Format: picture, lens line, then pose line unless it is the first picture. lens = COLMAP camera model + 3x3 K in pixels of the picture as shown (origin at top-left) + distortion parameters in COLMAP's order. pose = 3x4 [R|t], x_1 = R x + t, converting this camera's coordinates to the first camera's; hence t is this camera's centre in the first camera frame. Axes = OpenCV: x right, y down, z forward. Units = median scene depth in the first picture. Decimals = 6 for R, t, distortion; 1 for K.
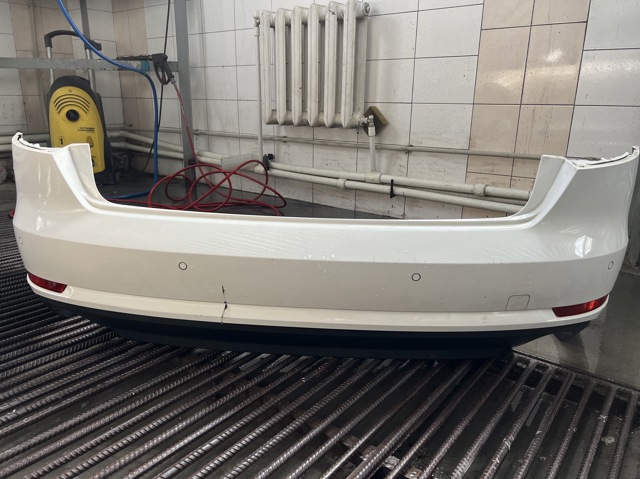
lens RADIAL K [[490.2, 0, 321.0], [0, 490.2, 238.9], [0, 0, 1]] dist [0.058059, -0.021708]
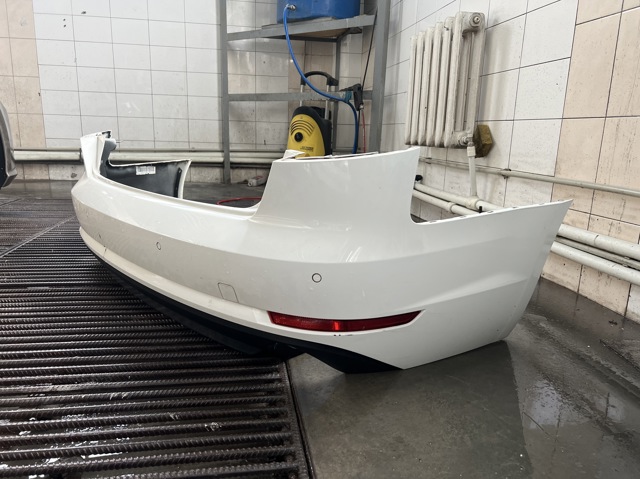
lens RADIAL K [[490.2, 0, 315.3], [0, 490.2, 238.8], [0, 0, 1]] dist [0.058059, -0.021708]
pose [[0.724529, 0.154968, -0.671597, 0.532496], [-0.204684, 0.978815, 0.005042, -0.008891], [0.658150, 0.133812, 0.740900, 0.165608]]
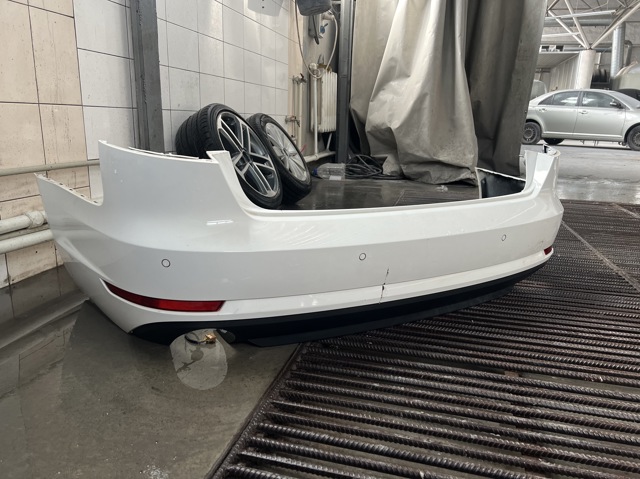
lens RADIAL K [[490.2, 0, 320.4], [0, 490.2, 238.9], [0, 0, 1]] dist [0.058059, -0.021708]
pose [[-0.379583, -0.252739, 0.889966, -0.466163], [0.217077, 0.910775, 0.351235, -0.221984], [-0.899330, 0.326514, -0.290851, 0.775421]]
